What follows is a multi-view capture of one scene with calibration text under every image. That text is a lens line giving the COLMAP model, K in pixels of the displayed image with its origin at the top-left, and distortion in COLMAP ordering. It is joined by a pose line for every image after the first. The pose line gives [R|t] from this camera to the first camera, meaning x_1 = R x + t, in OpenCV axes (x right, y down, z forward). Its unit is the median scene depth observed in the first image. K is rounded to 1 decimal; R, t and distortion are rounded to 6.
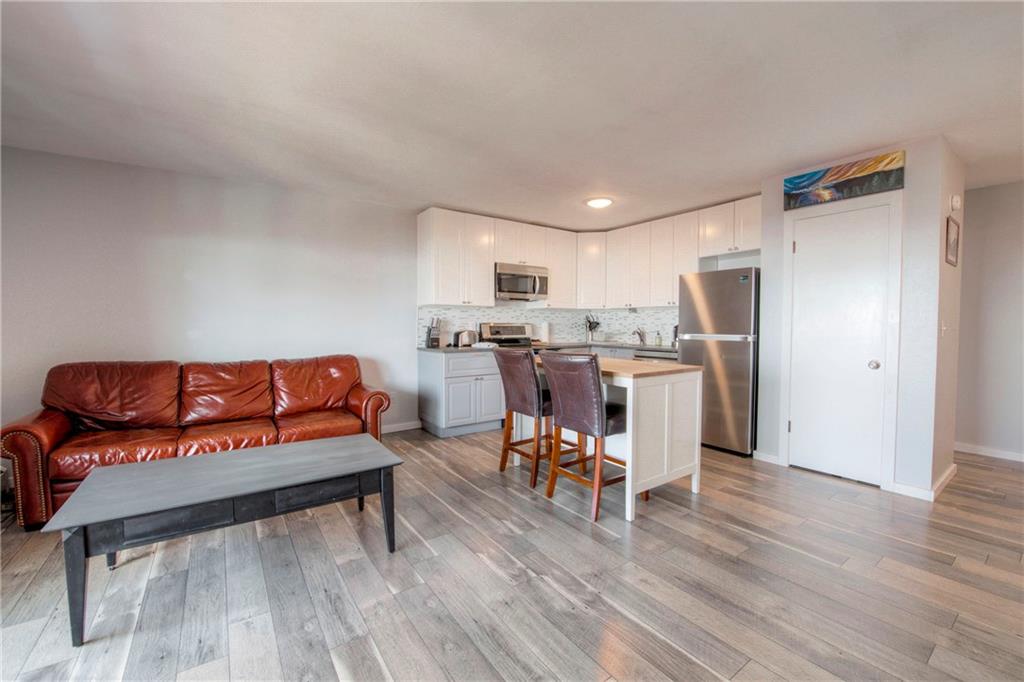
lens RADIAL K [[413.6, 0, 520.2], [0, 413.6, 340.5], [0, 0, 1]] dist [-0.017312, -0.000726]
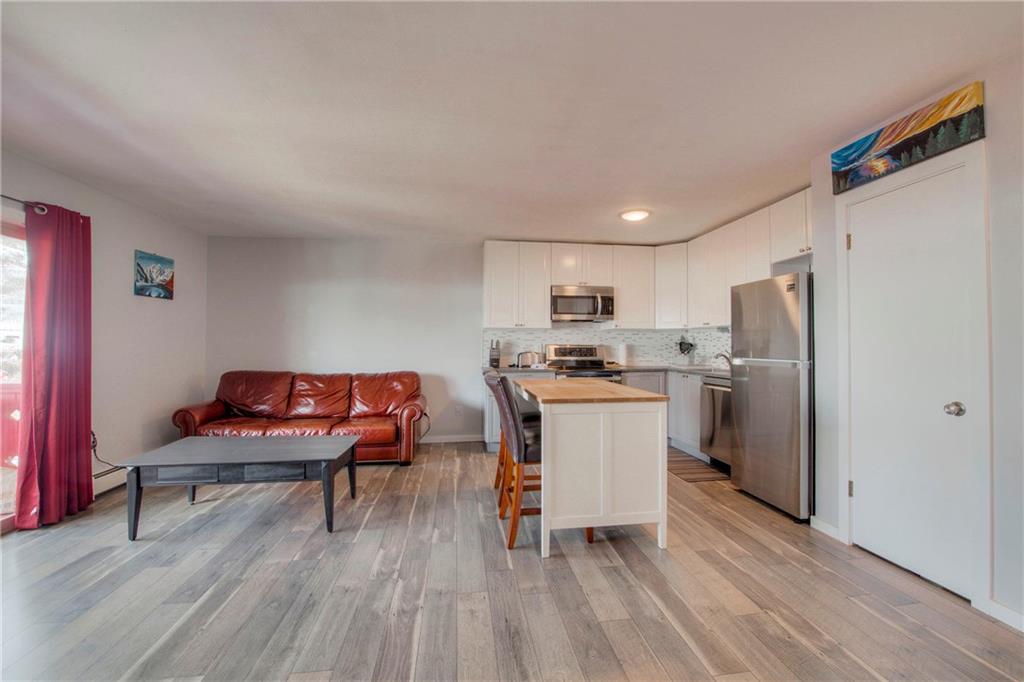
lens RADIAL K [[415.5, 0, 519.7], [0, 415.5, 337.5], [0, 0, 1]] dist [-0.017052, -0.000127]
pose [[0.888244, -0.008005, -0.459302, 0.480869], [-0.018214, 0.998448, -0.052627, -0.006622], [0.459010, 0.055111, 0.886720, 0.085222]]
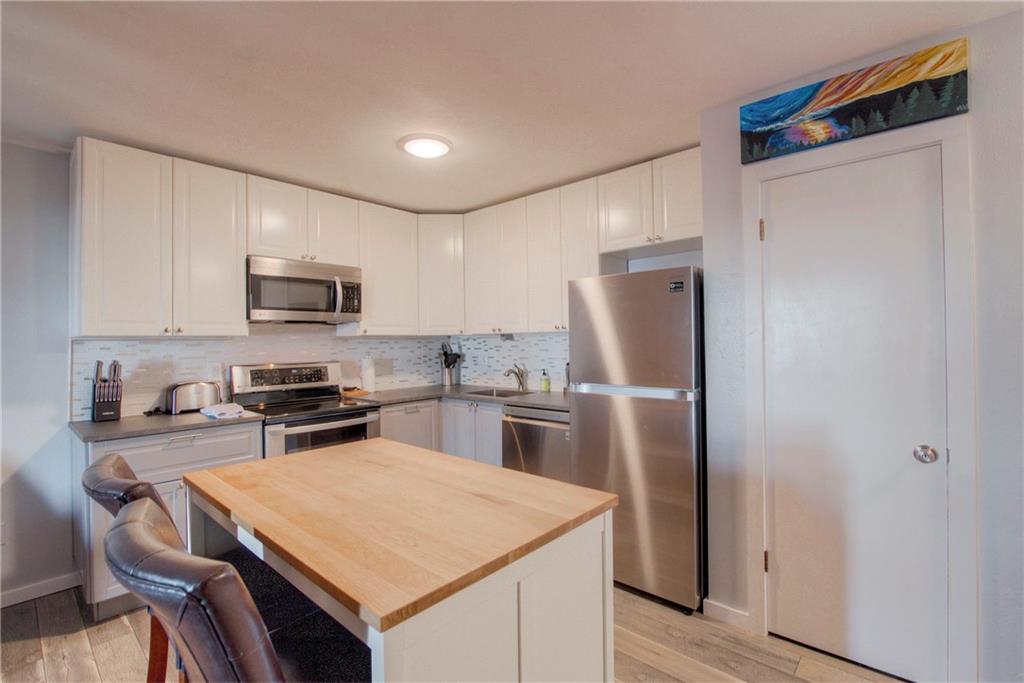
lens RADIAL K [[463.1, 0, 517.8], [0, 463.1, 339.0], [0, 0, 1]] dist [-0.001327, -0.006548]
pose [[0.975635, -0.014137, 0.218944, 0.213514], [0.023537, 0.998907, -0.040382, -0.065174], [-0.218134, 0.044552, 0.974901, 0.475894]]
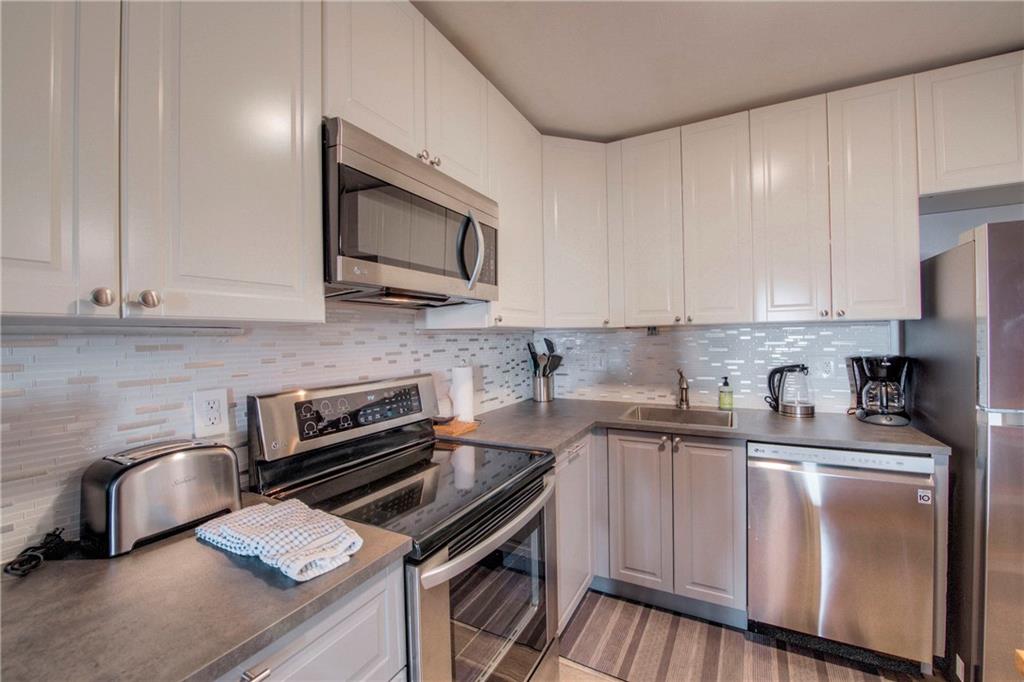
lens RADIAL K [[413.6, 0, 520.2], [0, 413.6, 340.5], [0, 0, 1]] dist [-0.017312, -0.000726]
pose [[0.896358, -0.021734, 0.442798, -0.093536], [0.036532, 0.999022, -0.024917, -0.092332], [-0.441824, 0.038510, 0.896275, 1.091003]]
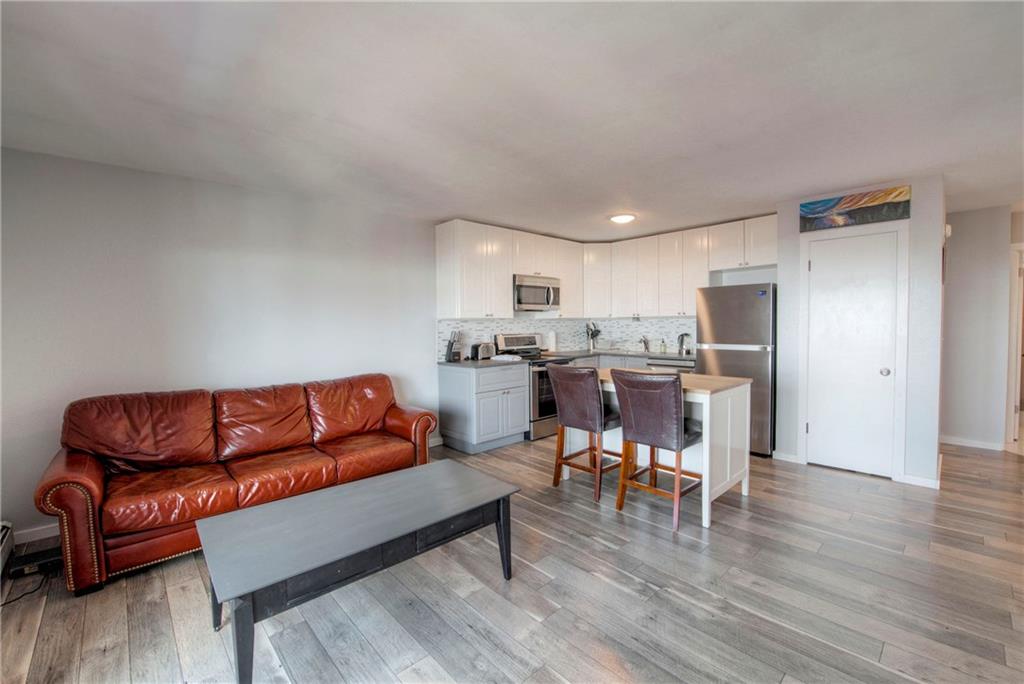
lens RADIAL K [[421.3, 0, 521.2], [0, 421.3, 340.8], [0, 0, 1]] dist [-0.017671, -0.000473]
pose [[0.990698, -0.019448, 0.134682, -0.257234], [0.019292, 0.999811, 0.002470, -0.043505], [-0.134705, 0.000152, 0.990886, -0.010171]]
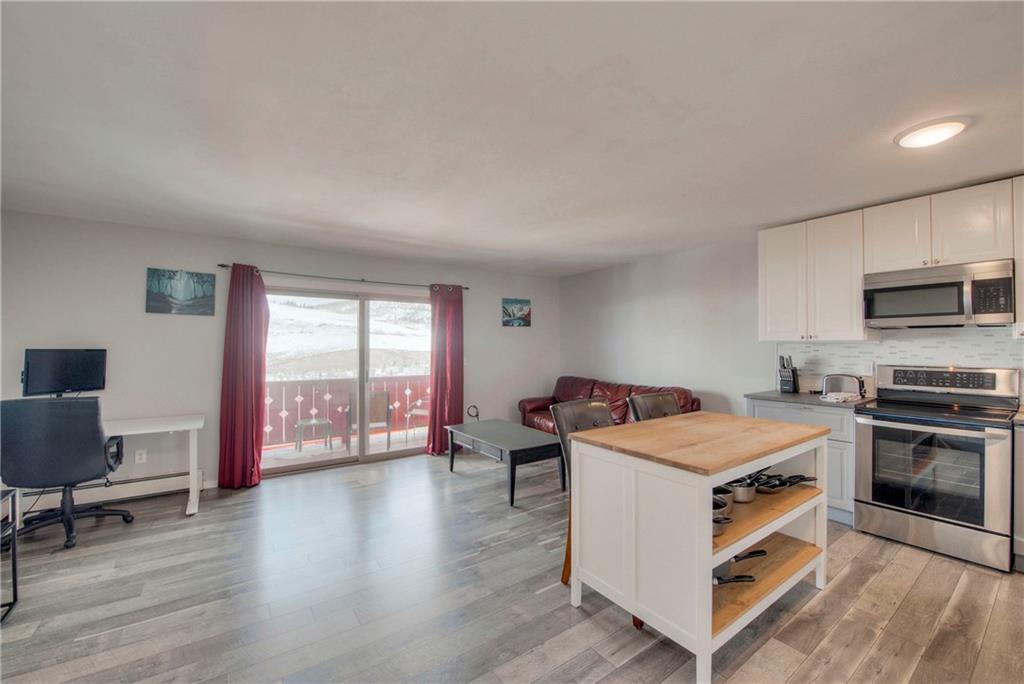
lens RADIAL K [[413.6, 0, 520.2], [0, 413.6, 341.5], [0, 0, 1]] dist [-0.017312, -0.000726]
pose [[0.000984, -0.011583, -0.999932, 0.837751], [-0.038392, 0.999195, -0.011612, -0.074024], [0.999262, 0.038401, 0.000538, 0.639387]]
